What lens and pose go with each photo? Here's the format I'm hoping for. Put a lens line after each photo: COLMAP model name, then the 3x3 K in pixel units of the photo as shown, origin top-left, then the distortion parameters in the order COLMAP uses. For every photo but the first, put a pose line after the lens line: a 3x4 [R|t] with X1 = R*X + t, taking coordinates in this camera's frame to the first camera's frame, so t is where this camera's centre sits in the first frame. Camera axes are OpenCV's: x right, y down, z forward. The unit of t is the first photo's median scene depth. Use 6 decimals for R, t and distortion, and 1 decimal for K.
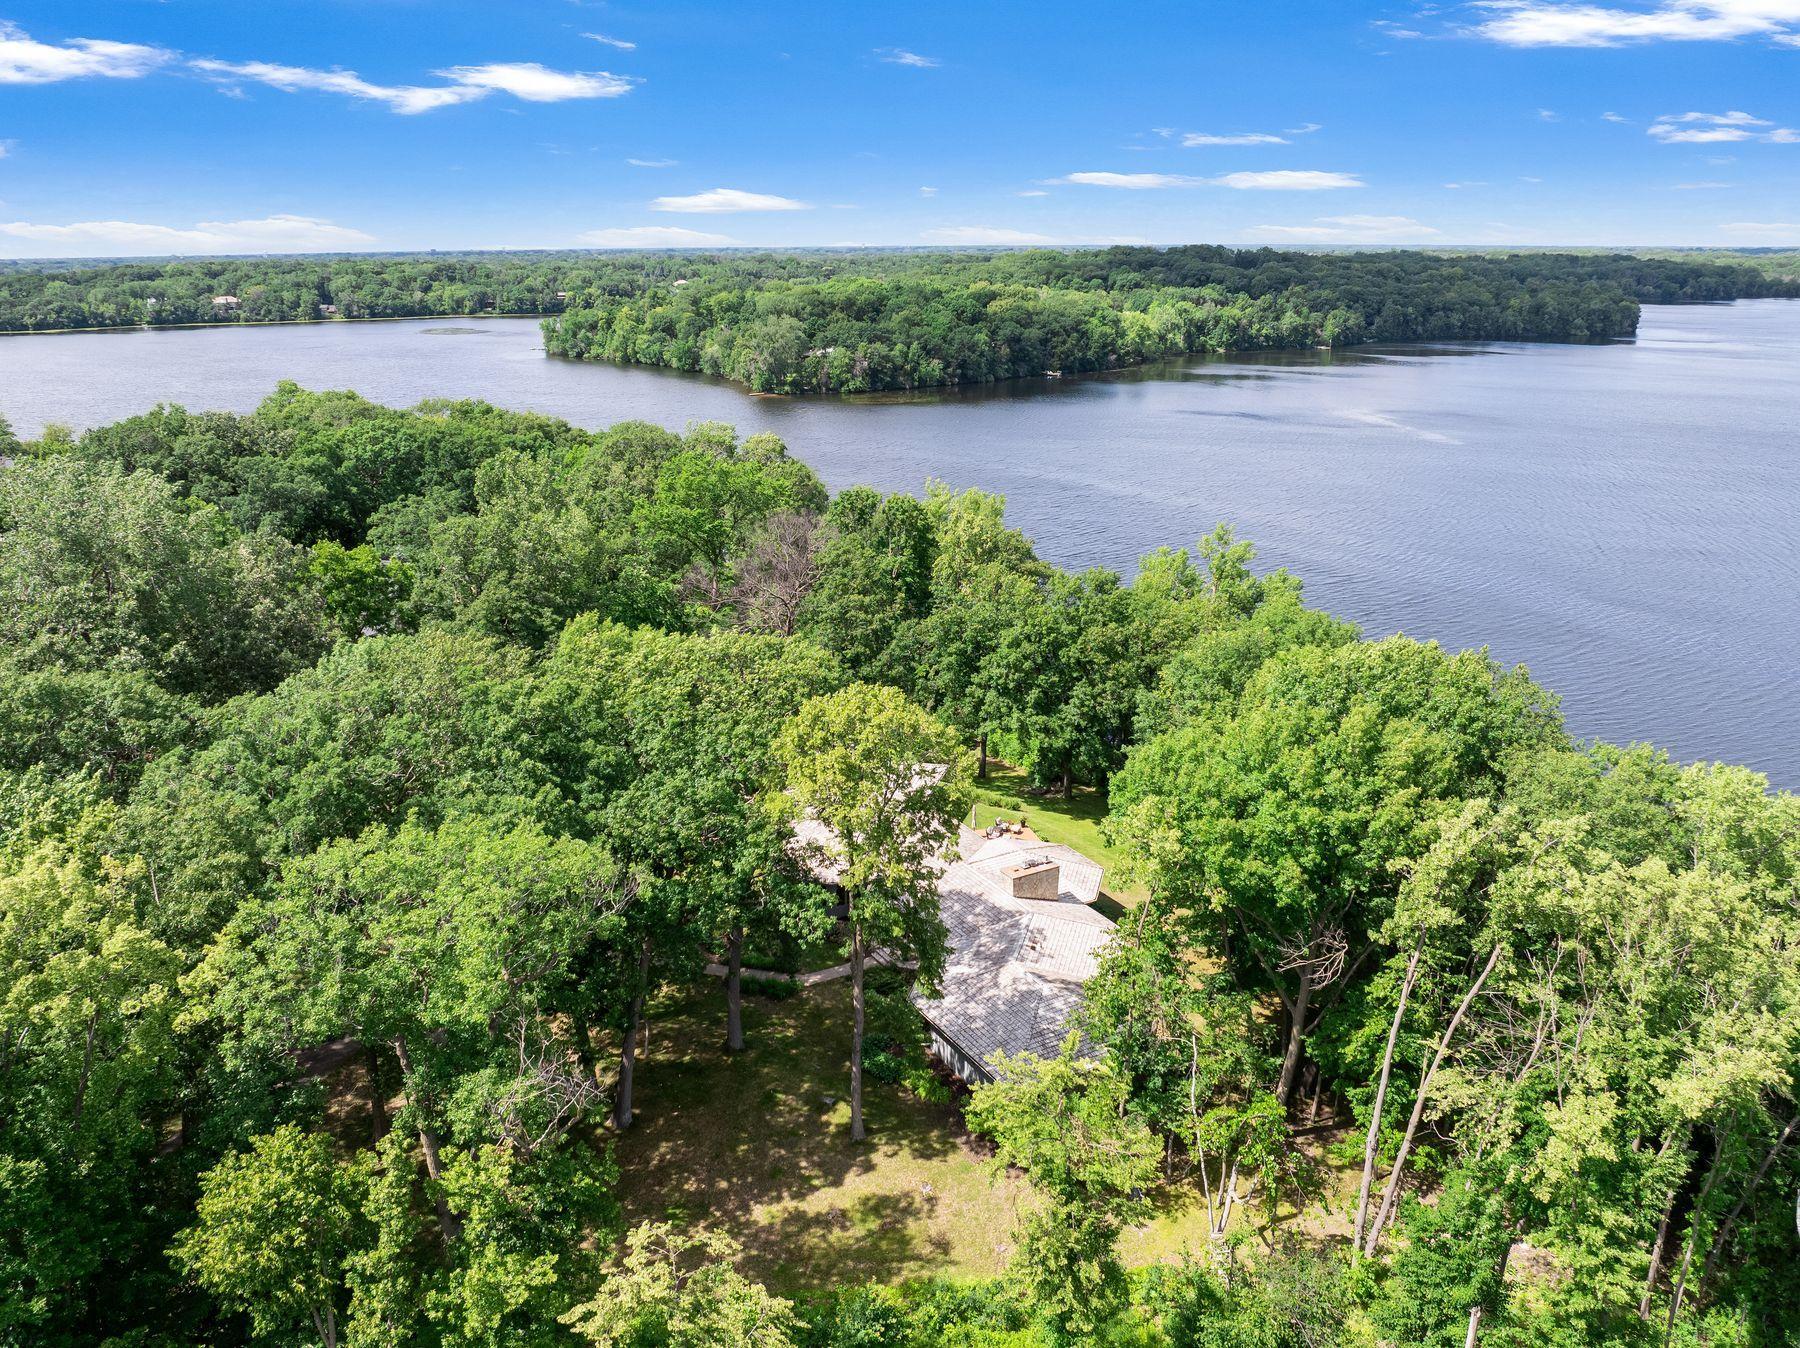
lens RADIAL K [[1381.8, 0, 900.0], [0, 1381.8, 674.0], [0, 0, 1]] dist [-0.001684, -0.036125]
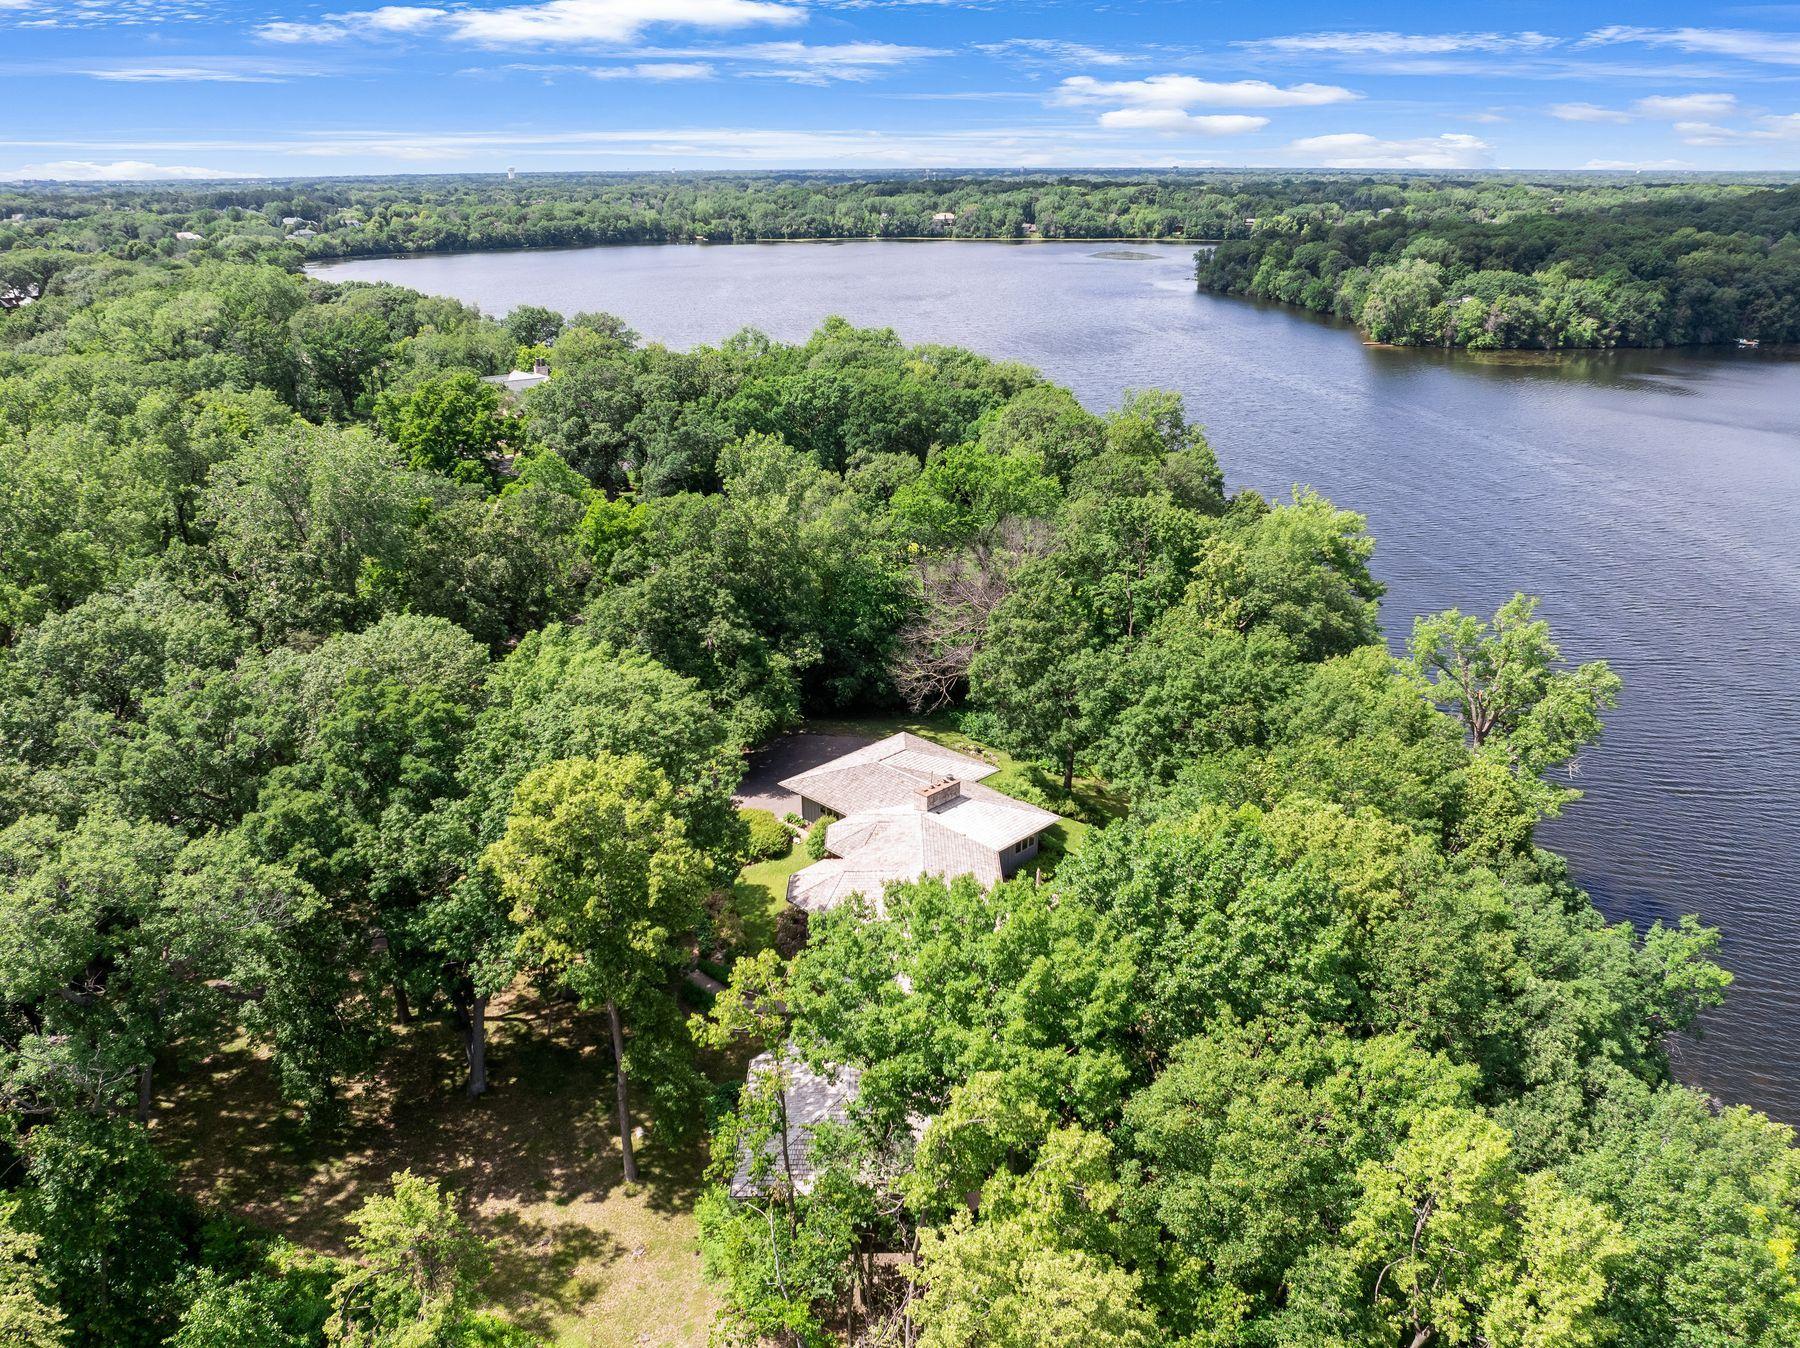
lens RADIAL K [[1362.6, 0, 900.0], [0, 1362.6, 674.0], [0, 0, 1]] dist [-0.038203, 0.009377]
pose [[0.874764, 0.175328, -0.451718, 0.208476], [-0.147703, 0.984358, 0.096034, -0.062650], [0.461489, -0.017287, 0.886977, 0.079154]]
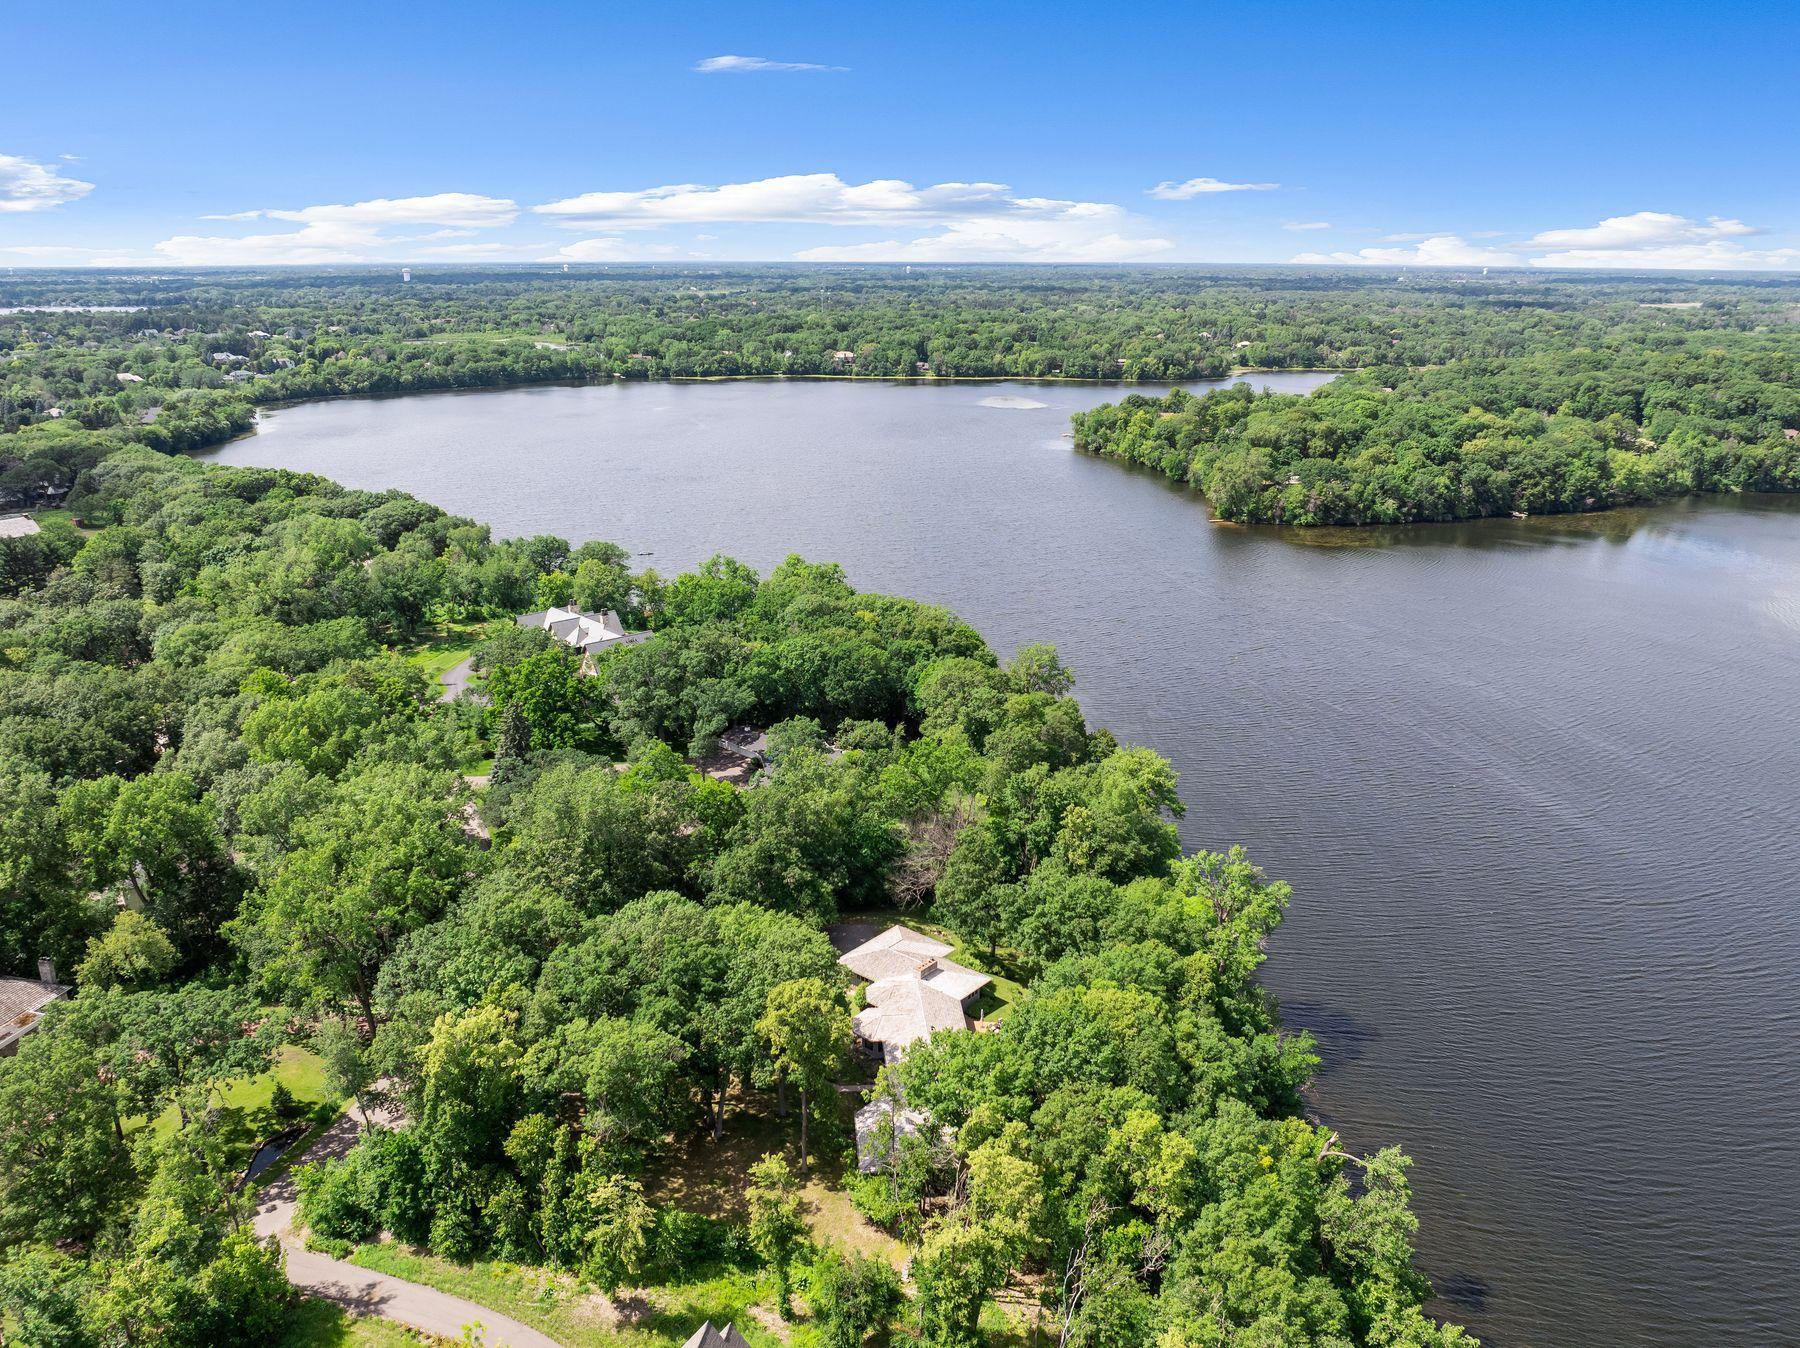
lens RADIAL K [[1362.6, 0, 900.0], [0, 1362.6, 674.0], [0, 0, 1]] dist [-0.038203, 0.009377]
pose [[0.910377, 0.132176, -0.392101, 0.333671], [-0.132775, 0.990812, 0.025722, -0.206892], [0.391899, 0.028644, 0.919562, -0.376562]]
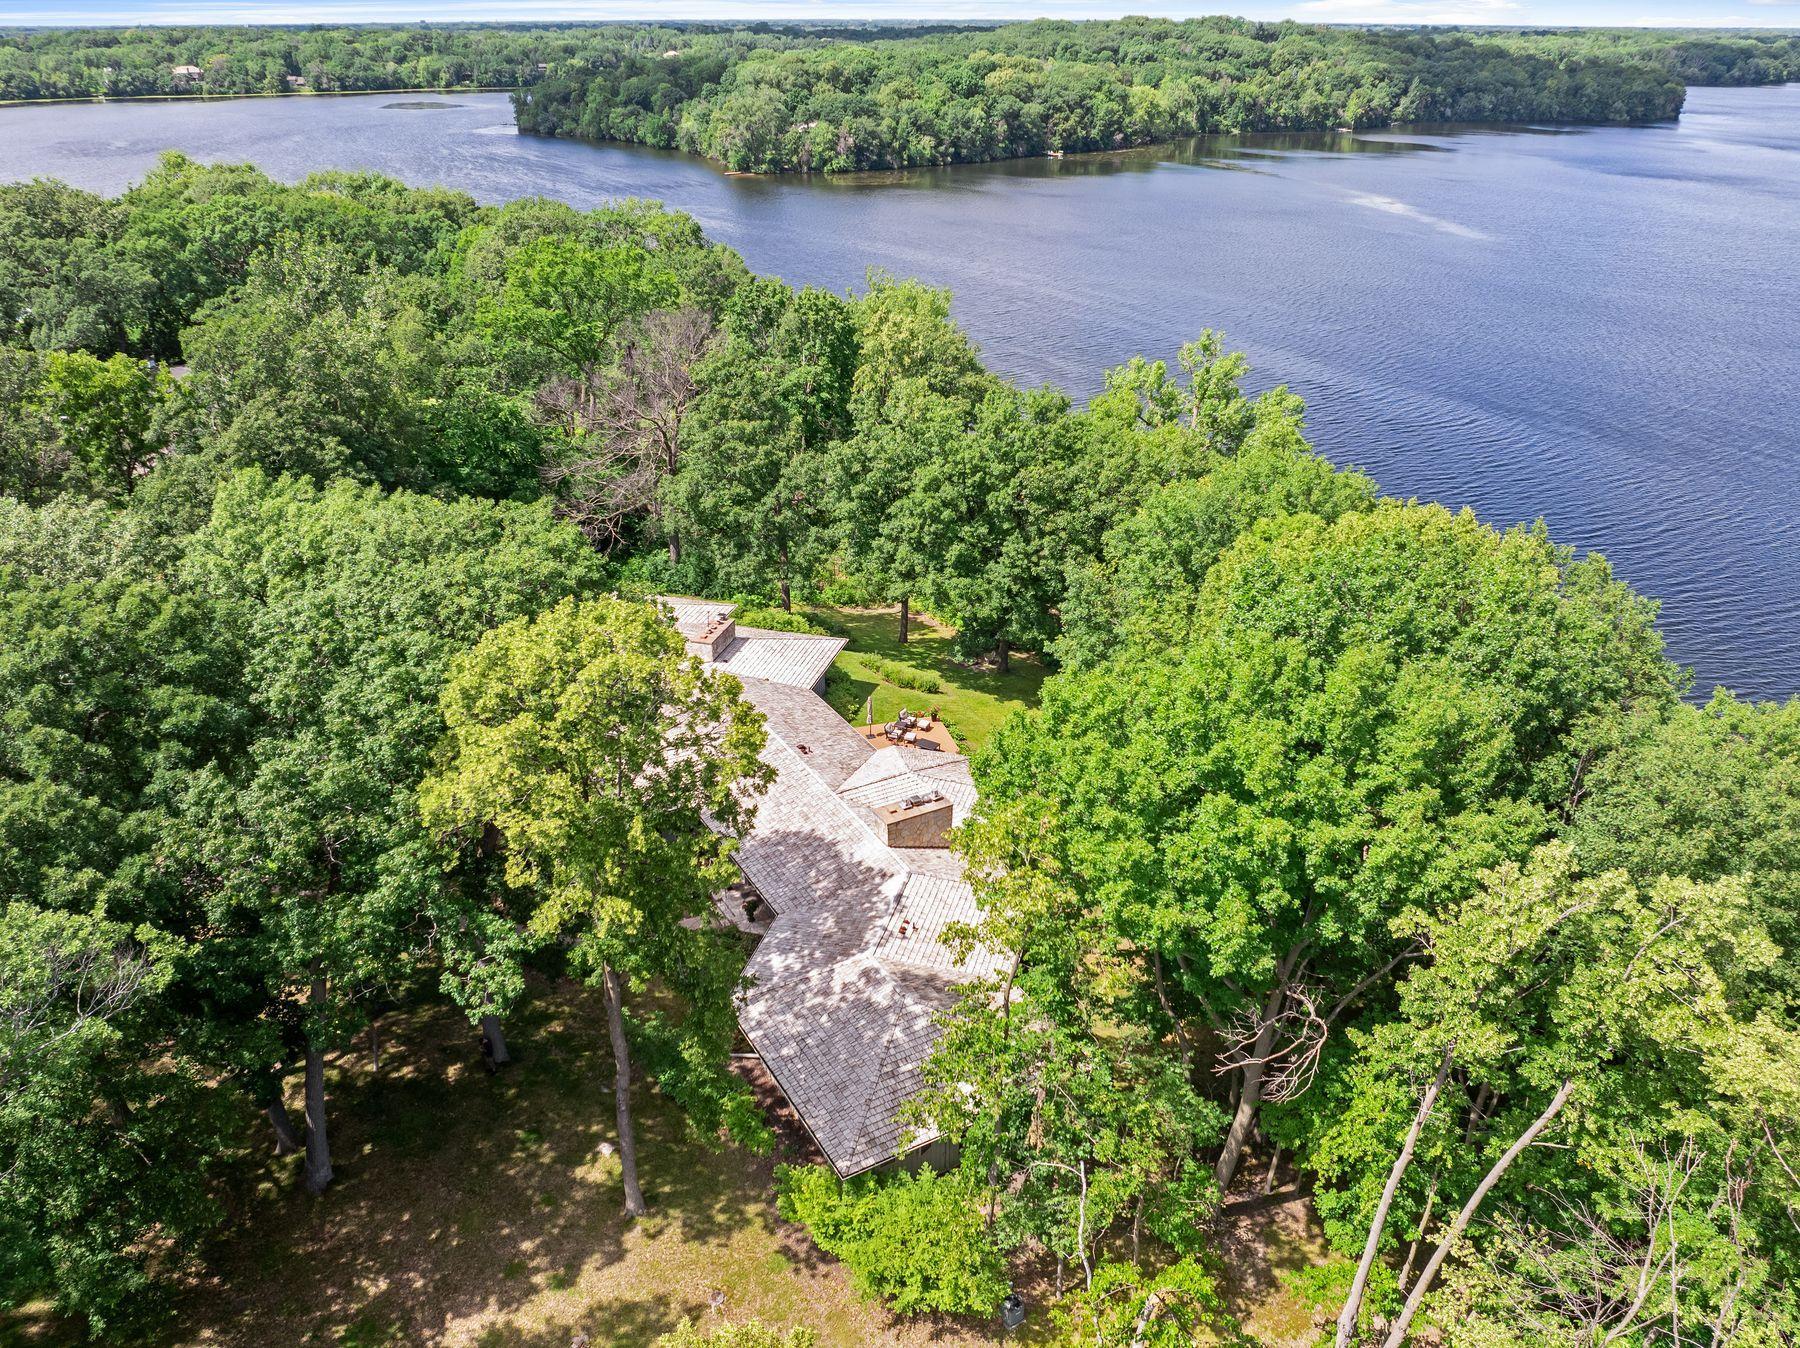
lens RADIAL K [[1369.2, 0, 900.0], [0, 1369.2, 674.0], [0, 0, 1]] dist [-0.045038, 0.032850]
pose [[0.999952, 0.009476, -0.002644, 0.042063], [-0.008978, 0.988860, 0.148579, -0.019609], [0.004023, -0.148548, 0.988897, 0.131758]]
